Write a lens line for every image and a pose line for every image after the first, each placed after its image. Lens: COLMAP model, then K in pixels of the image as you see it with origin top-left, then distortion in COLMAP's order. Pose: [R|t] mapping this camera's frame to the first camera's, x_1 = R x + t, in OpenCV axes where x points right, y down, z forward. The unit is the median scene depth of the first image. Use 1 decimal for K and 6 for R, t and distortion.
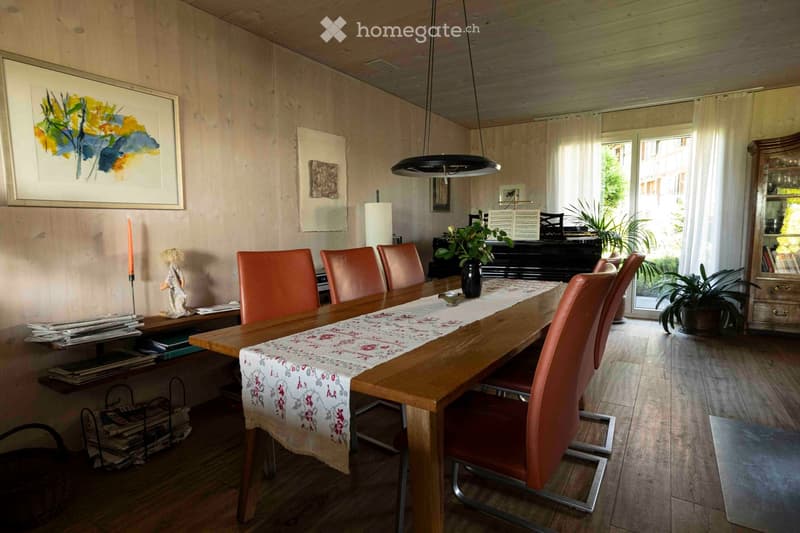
lens RADIAL K [[438.5, 0, 400.0], [0, 438.5, 266.5], [0, 0, 1]] dist [-0.044907, 0.037221]
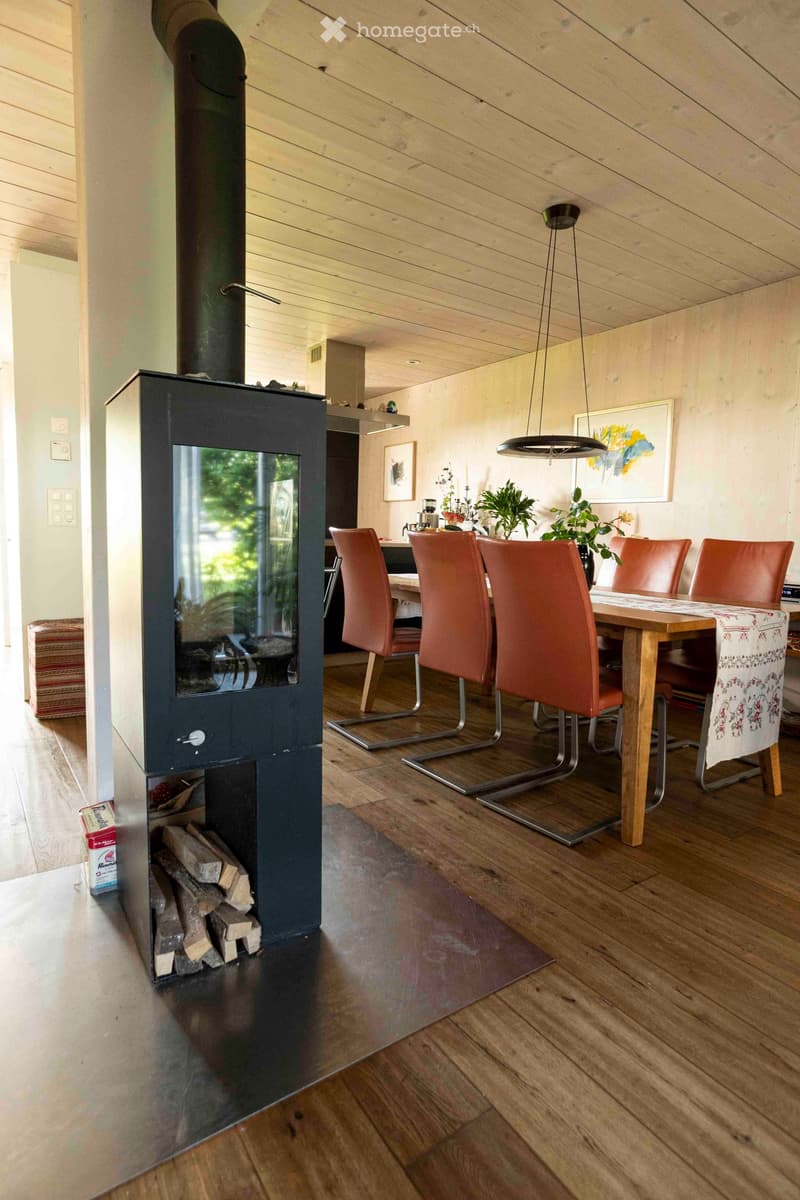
lens RADIAL K [[657.7, 0, 400.0], [0, 657.7, 600.0], [0, 0, 1]] dist [-0.044907, 0.037221]
pose [[-0.409612, 0.086682, -0.908132, 1.400951], [-0.119503, 0.981799, 0.147616, -0.054360], [0.904399, 0.168990, -0.391798, 1.172177]]
